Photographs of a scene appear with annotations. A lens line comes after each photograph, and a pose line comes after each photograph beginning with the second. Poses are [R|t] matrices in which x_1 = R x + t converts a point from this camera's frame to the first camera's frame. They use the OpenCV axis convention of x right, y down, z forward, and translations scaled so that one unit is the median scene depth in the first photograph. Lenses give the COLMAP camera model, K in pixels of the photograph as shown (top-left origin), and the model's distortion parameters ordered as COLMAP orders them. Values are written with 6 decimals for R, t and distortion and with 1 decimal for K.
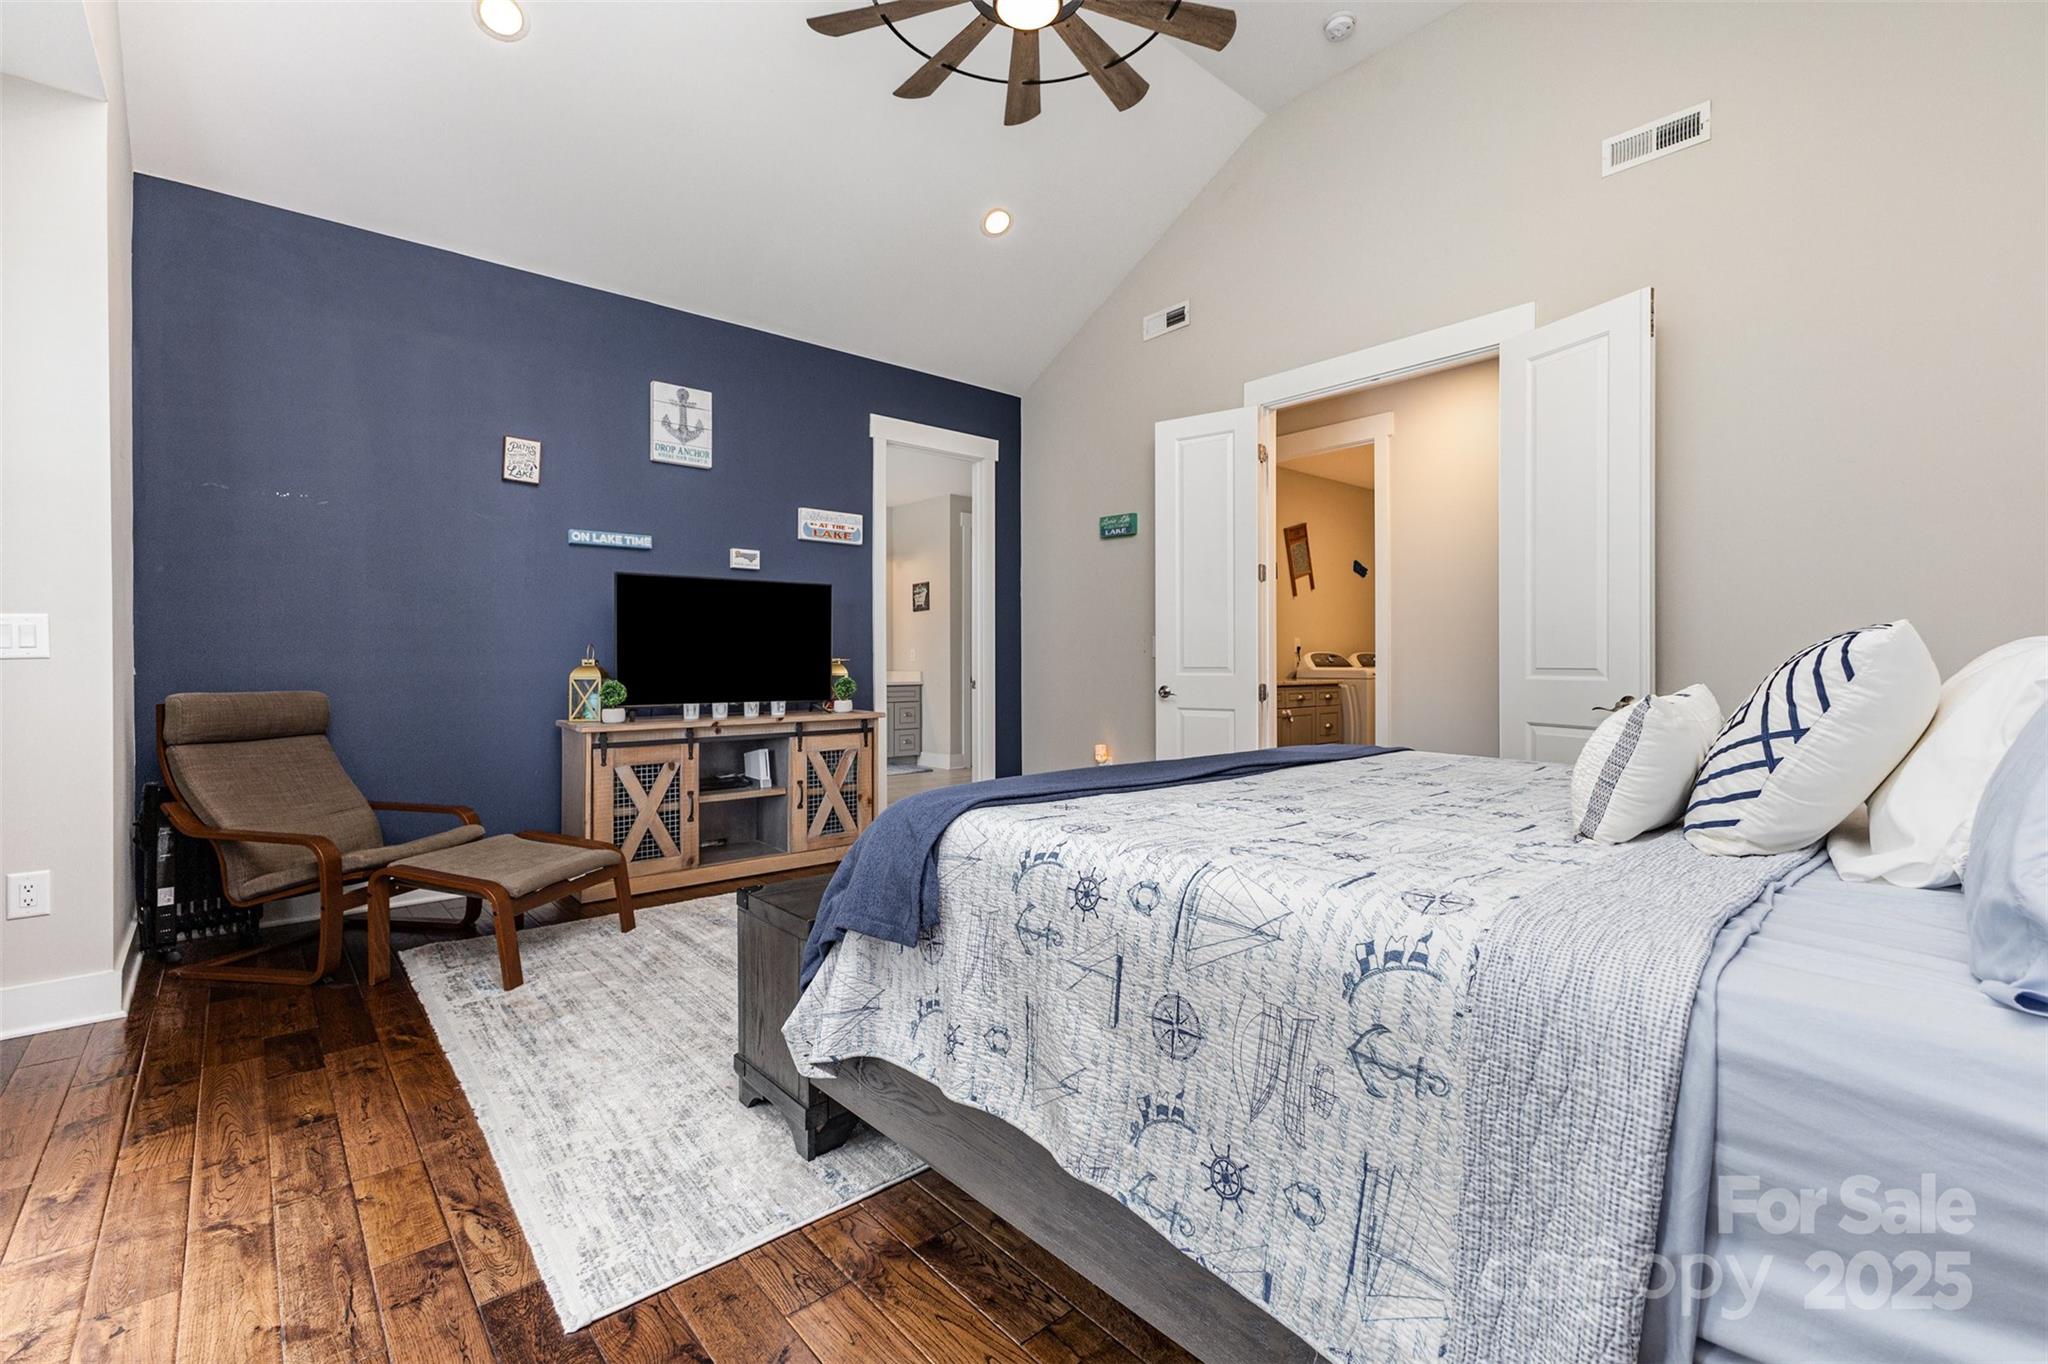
lens RADIAL K [[901.1, 0, 1023.7], [0, 901.1, 670.2], [0, 0, 1]] dist [0.011003, -0.000238]
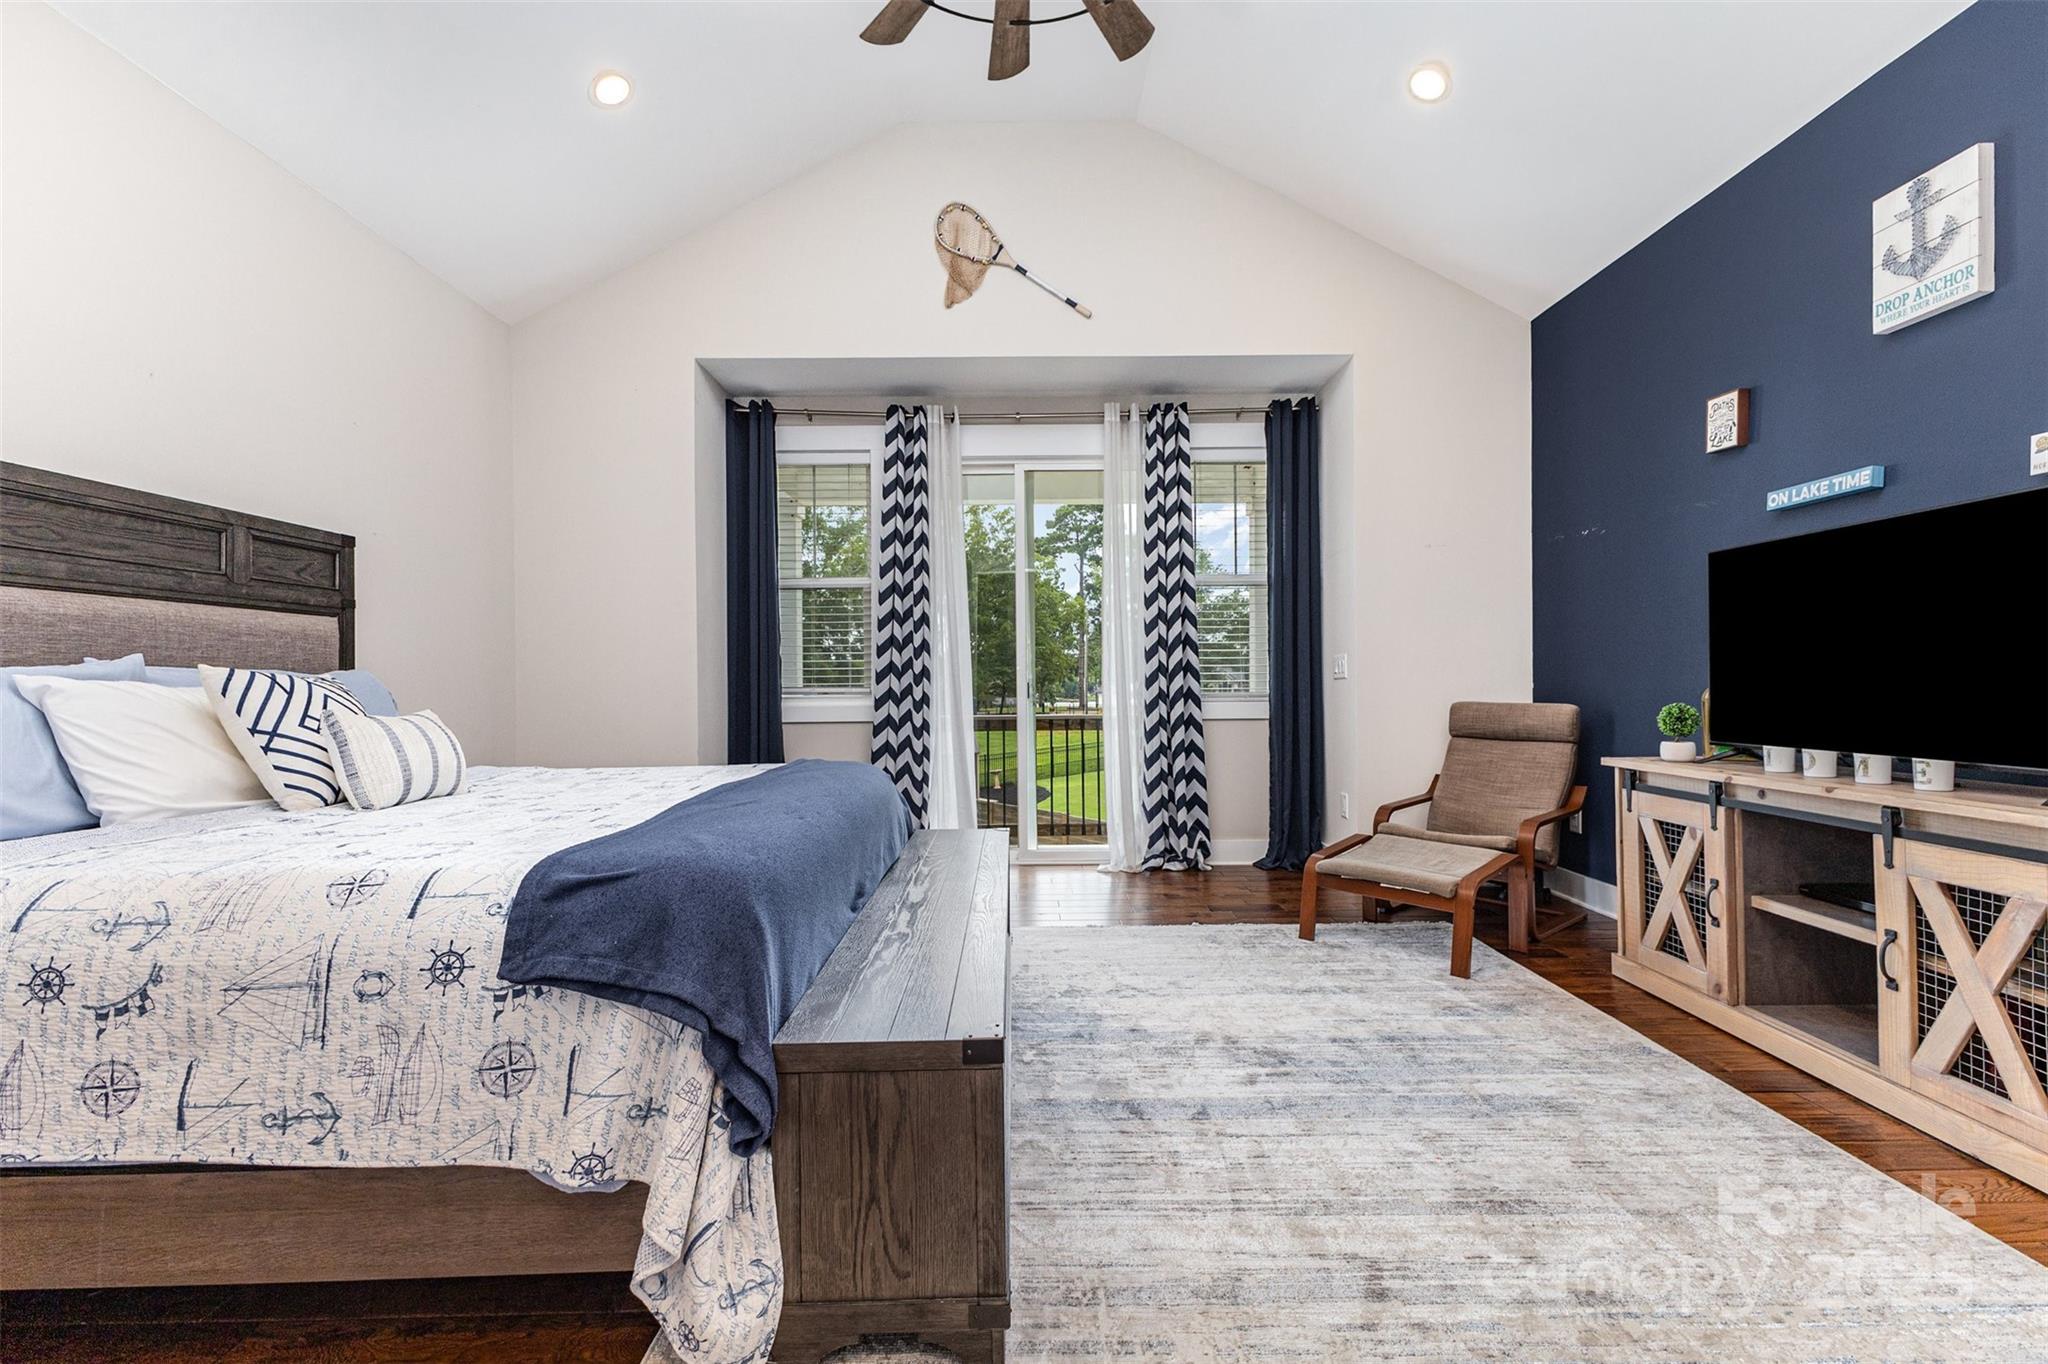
lens RADIAL K [[901.1, 0, 1016.5], [0, 901.1, 687.2], [0, 0, 1]] dist [0.011003, -0.000238]
pose [[-0.660394, 0.011926, -0.750824, 0.413579], [0.003960, 0.999915, 0.012400, -0.012260], [0.750909, 0.005216, -0.660386, 0.975756]]
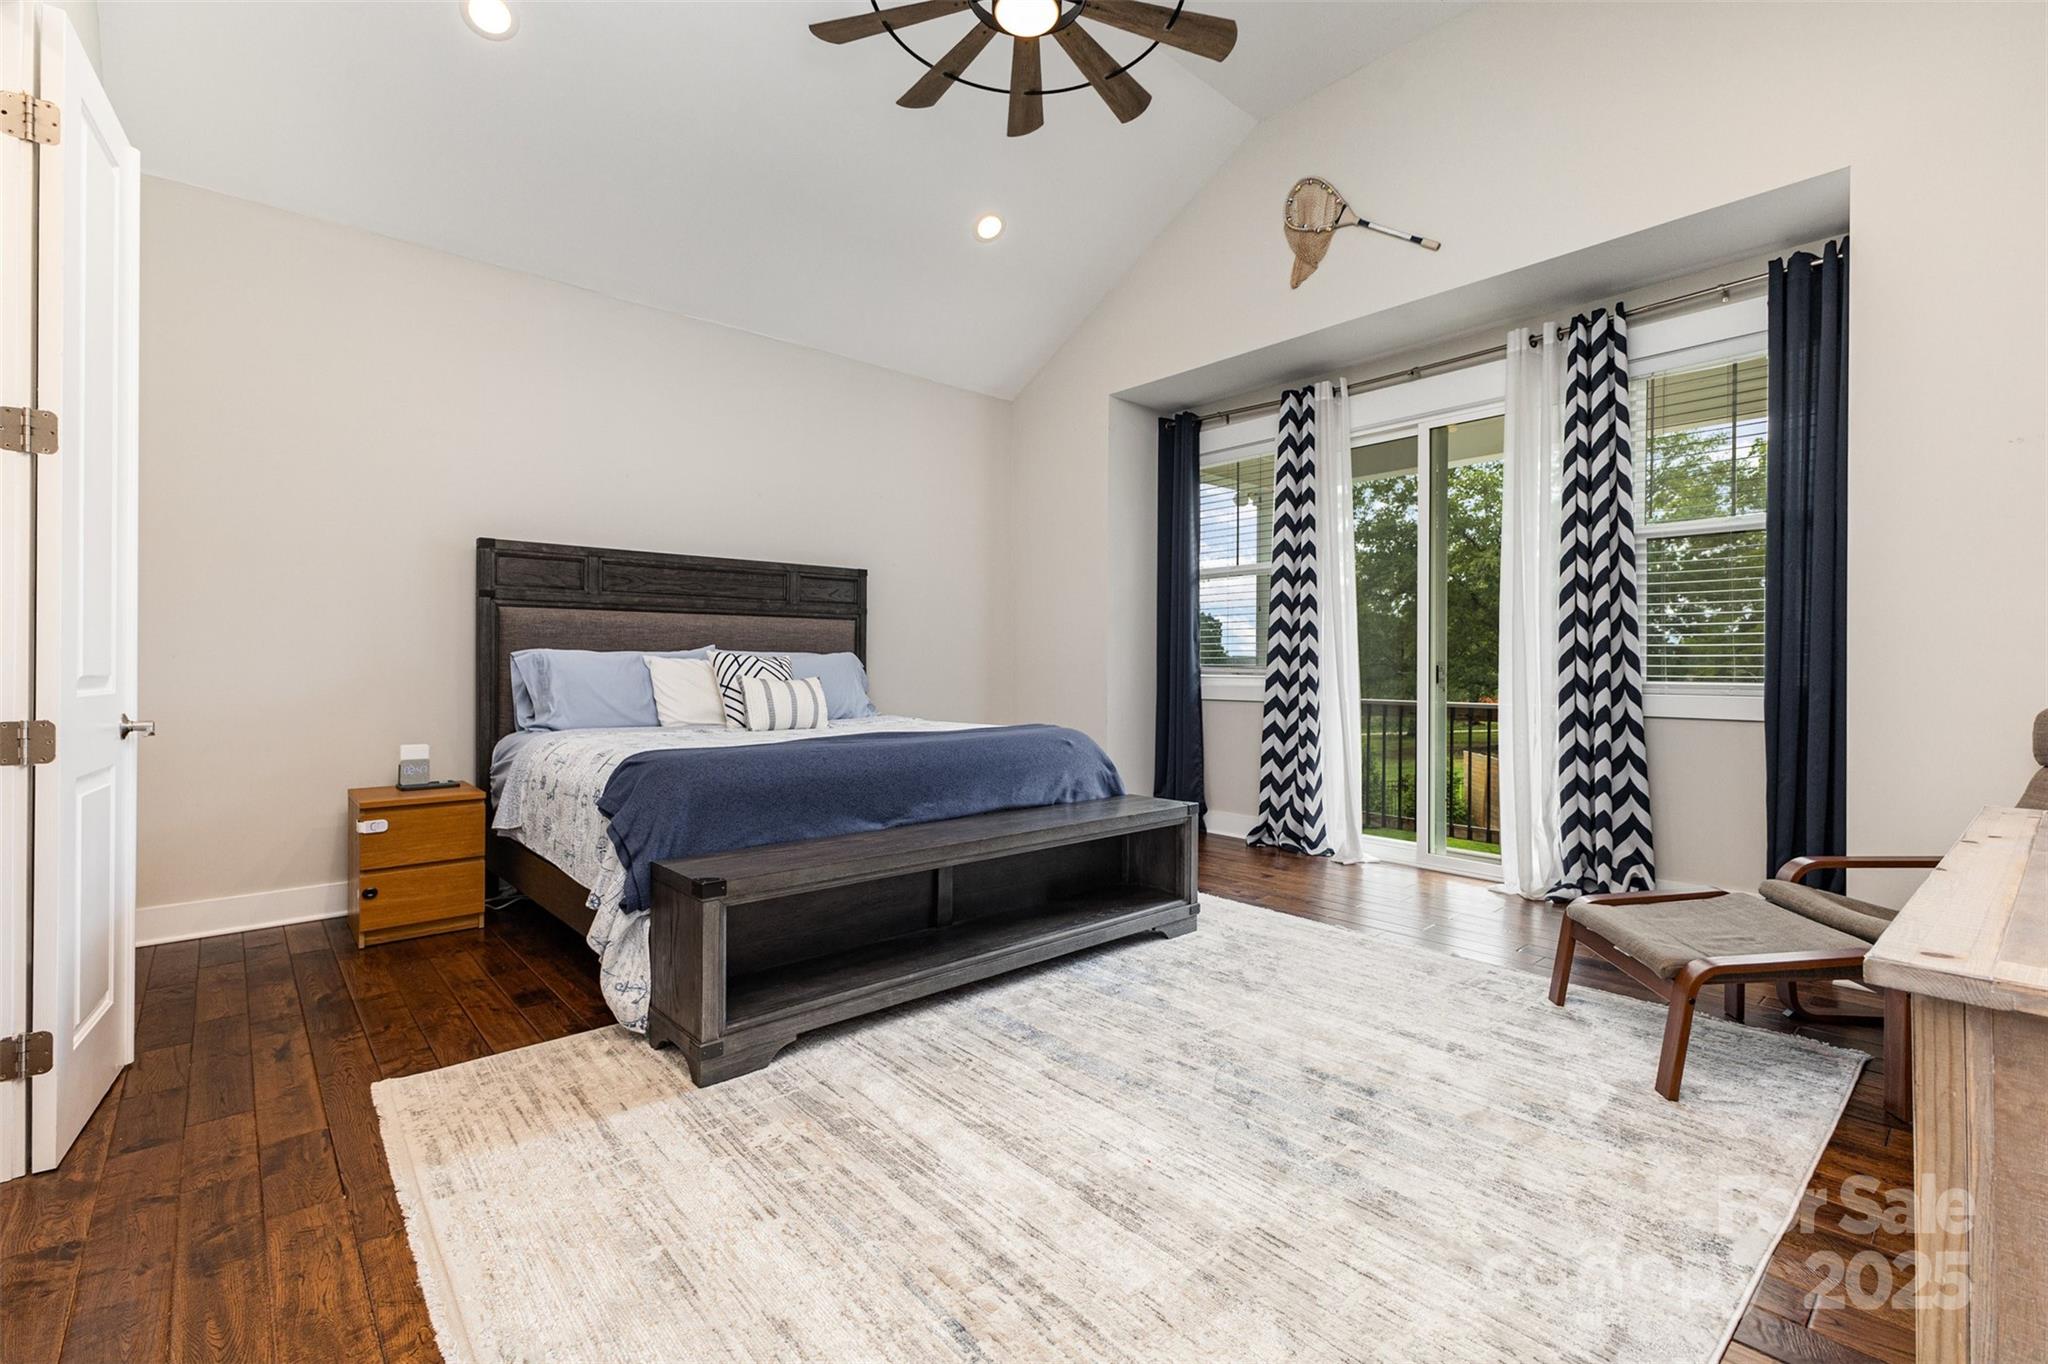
lens RADIAL K [[901.1, 0, 1004.7], [0, 901.1, 666.6], [0, 0, 1]] dist [0.011003, -0.000238]
pose [[-0.999845, -0.000273, 0.017592, 0.064633], [-0.000099, 0.999952, 0.009844, -0.012549], [-0.017594, 0.009841, -0.999797, 1.224012]]
